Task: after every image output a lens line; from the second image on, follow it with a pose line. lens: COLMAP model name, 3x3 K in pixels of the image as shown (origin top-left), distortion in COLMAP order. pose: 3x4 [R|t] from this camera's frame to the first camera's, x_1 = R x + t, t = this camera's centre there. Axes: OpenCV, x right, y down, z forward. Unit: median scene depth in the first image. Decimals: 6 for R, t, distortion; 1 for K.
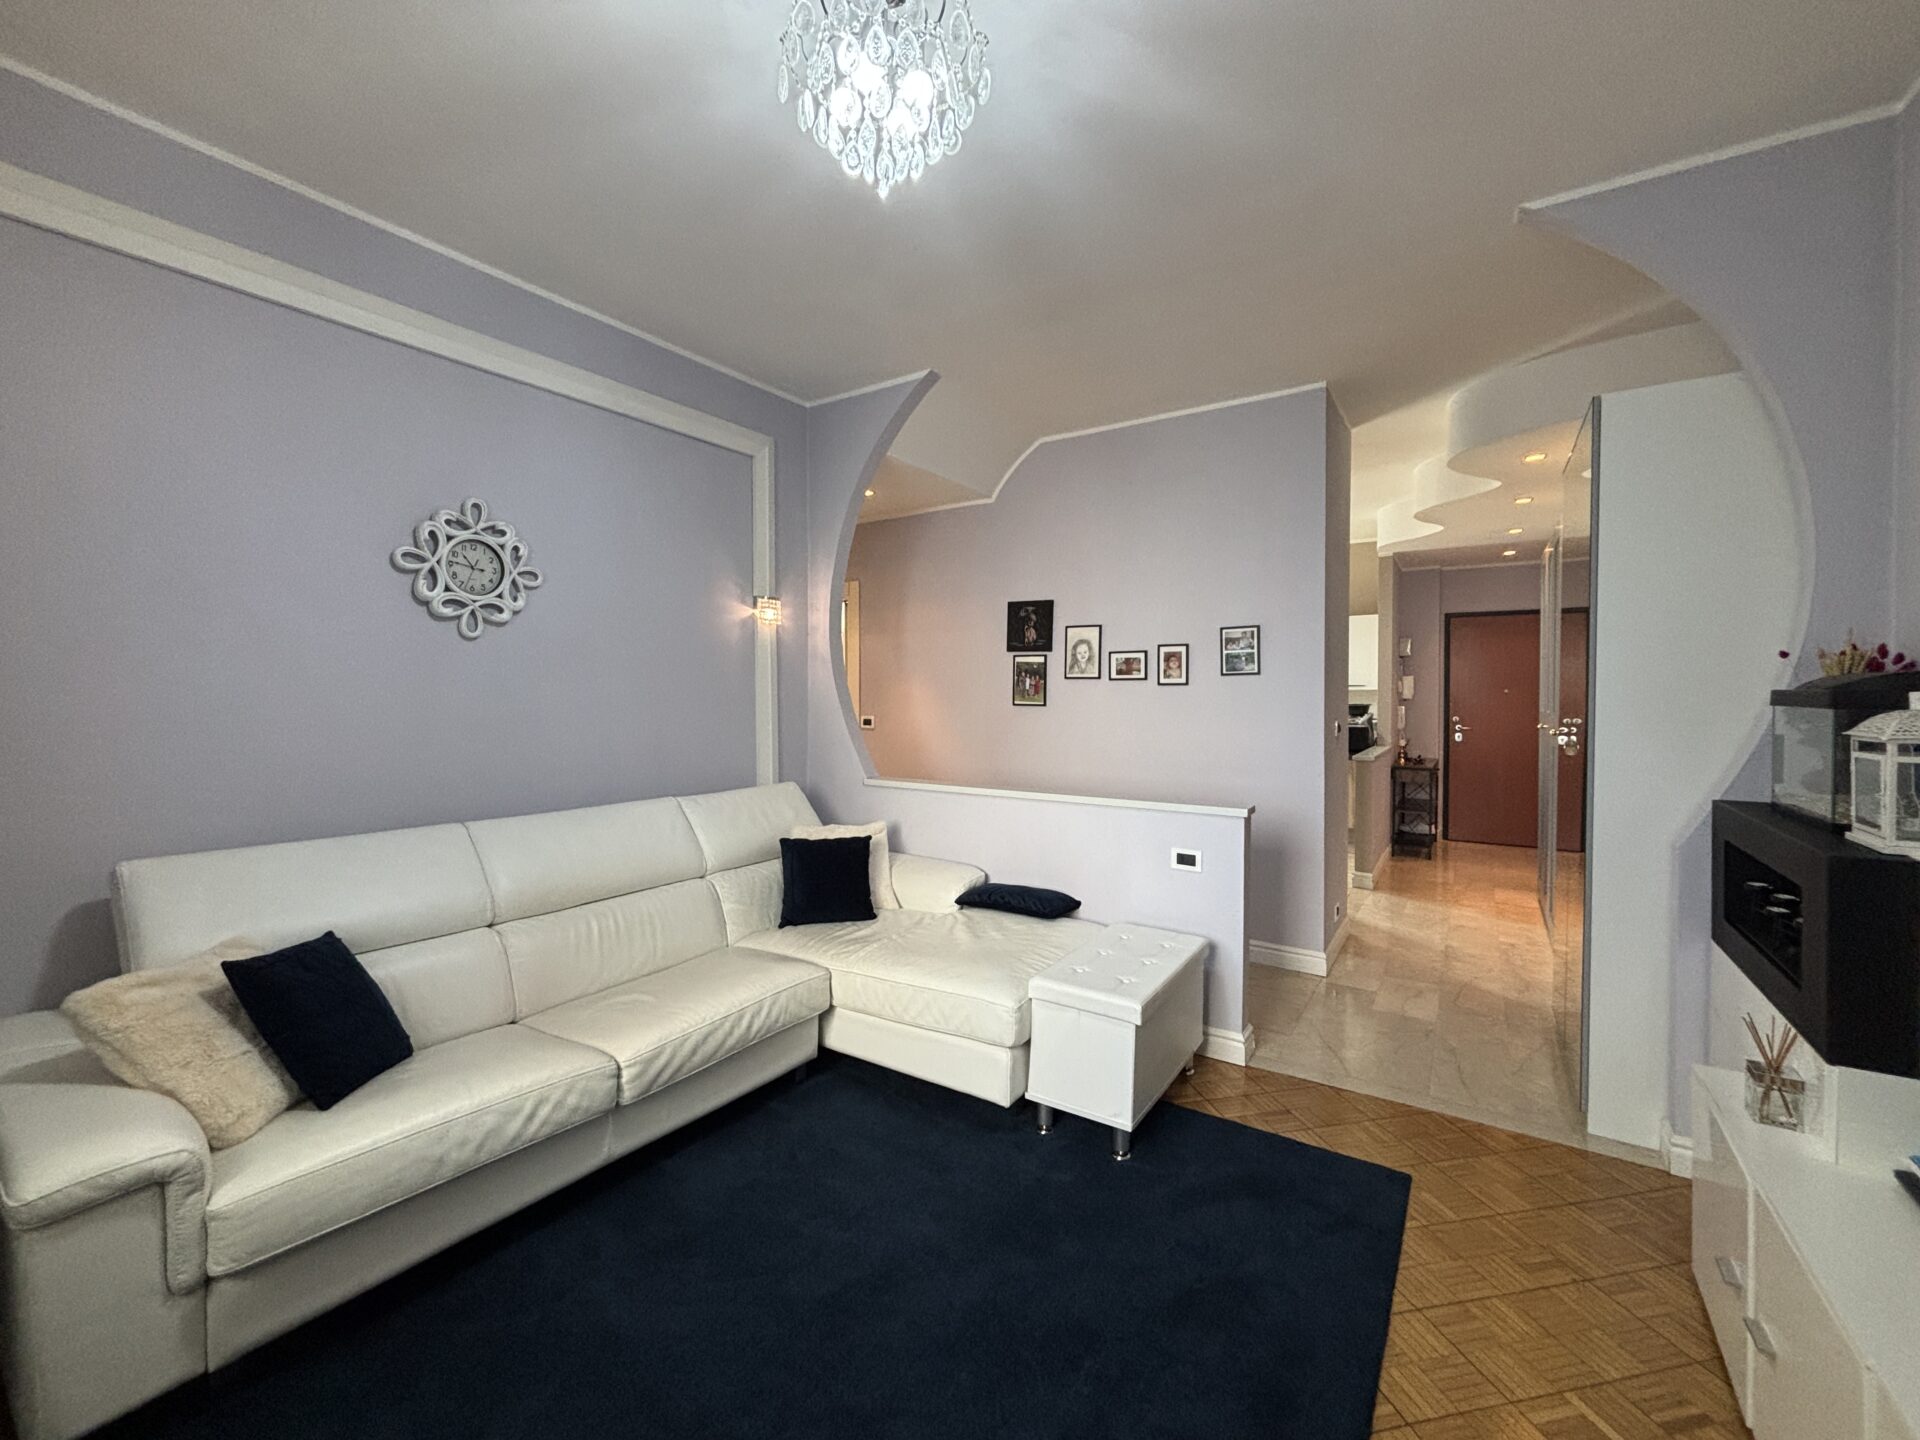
lens RADIAL K [[775.5, 0, 962.2], [0, 775.5, 709.6], [0, 0, 1]] dist [0.003137, -0.001033]
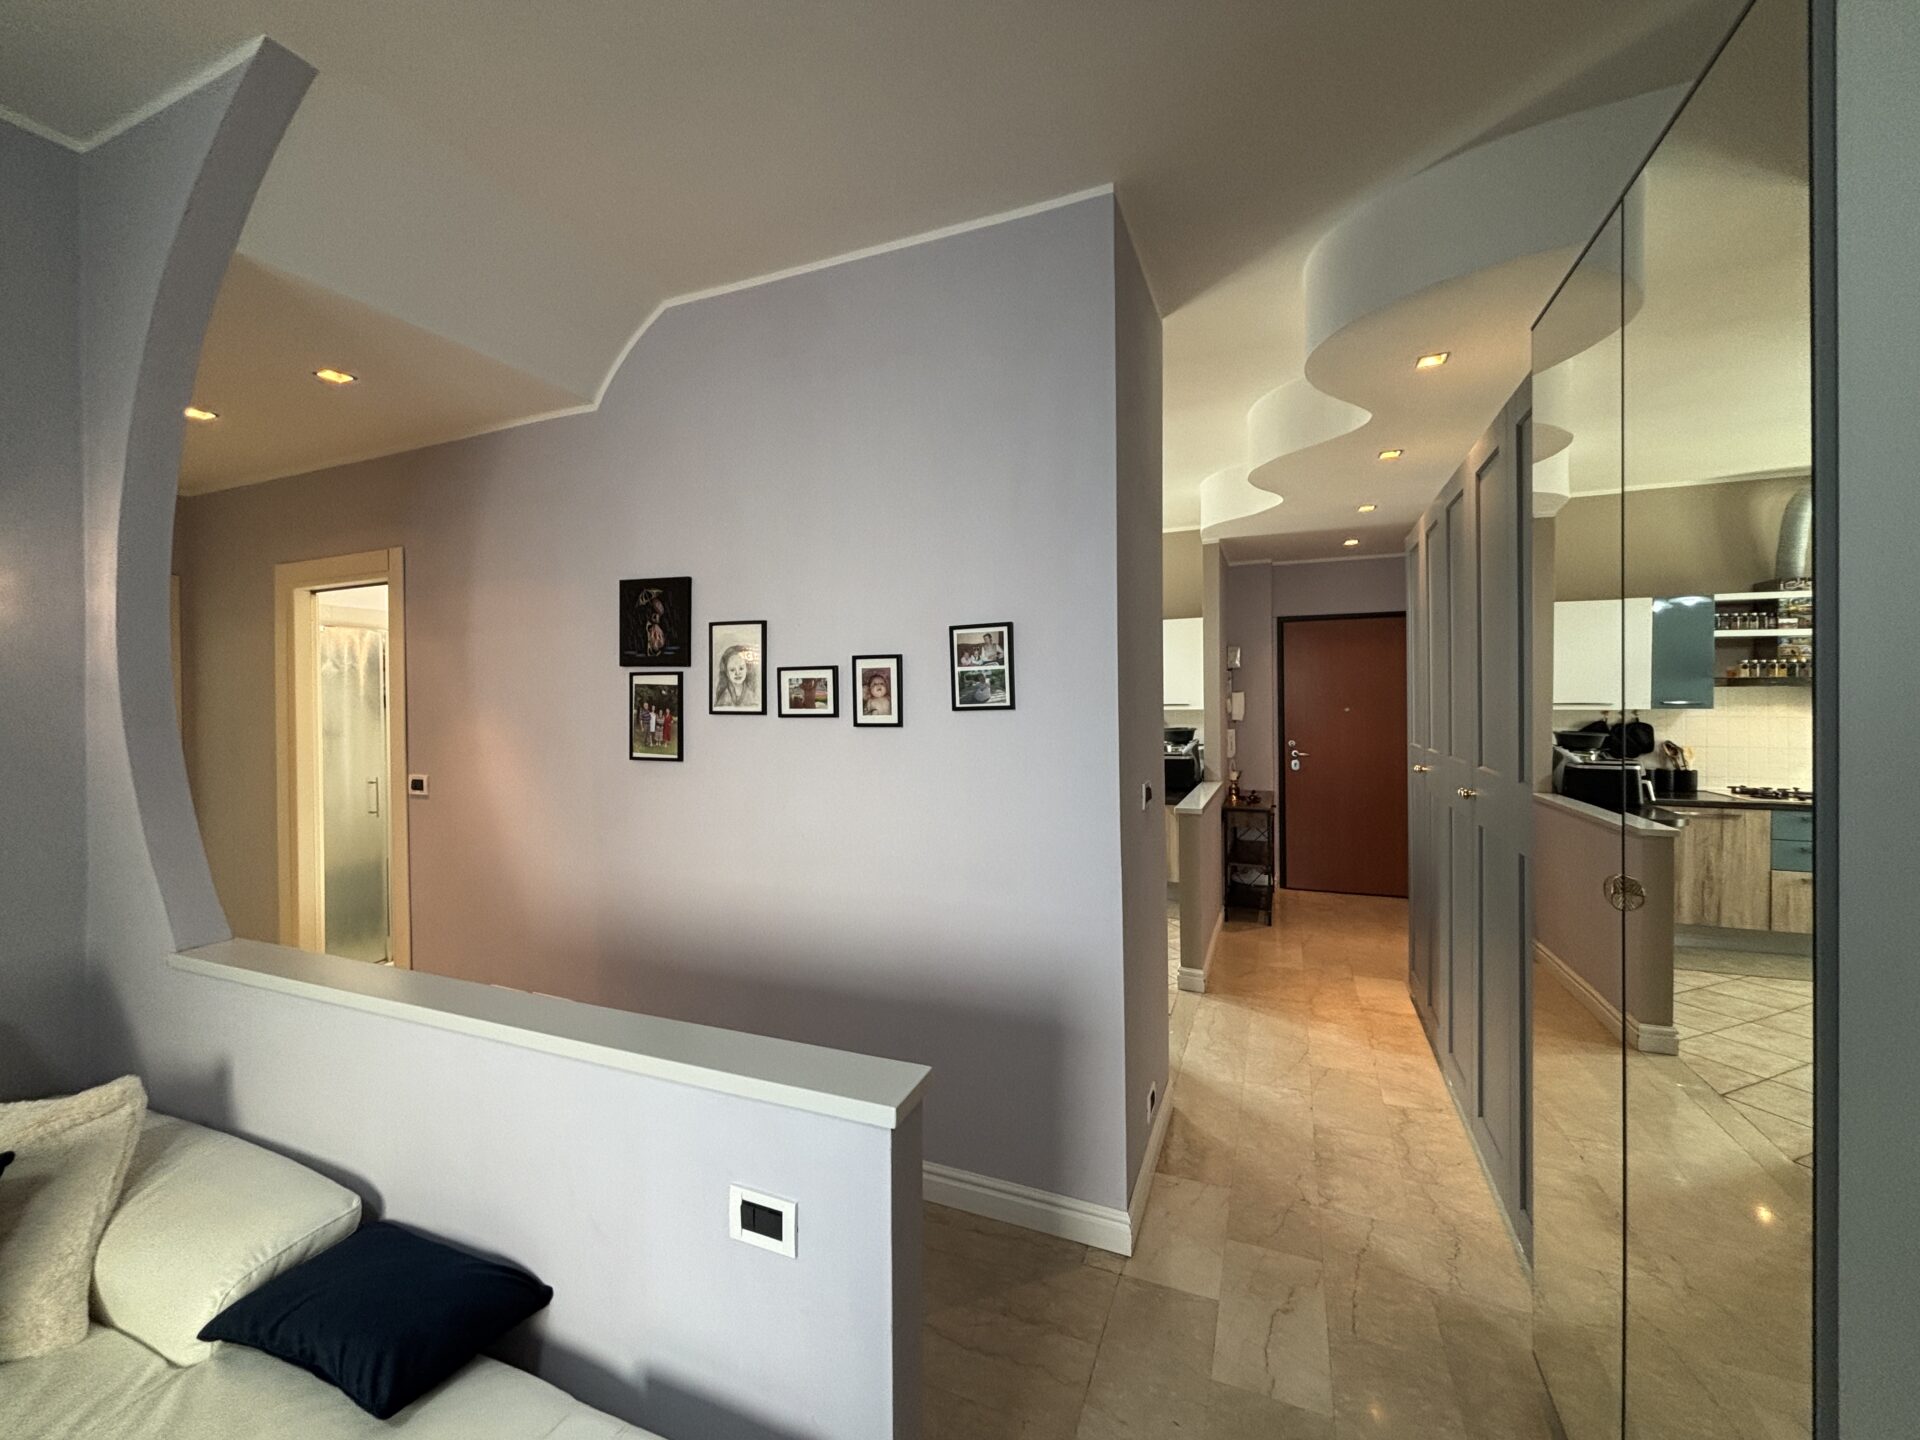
lens RADIAL K [[775.5, 0, 957.6], [0, 775.5, 704.3], [0, 0, 1]] dist [0.003137, -0.001033]
pose [[0.982555, -0.010370, 0.185683, 0.204333], [0.013400, 0.999797, -0.015072, -0.035165], [-0.185489, 0.017297, 0.982494, 0.389847]]
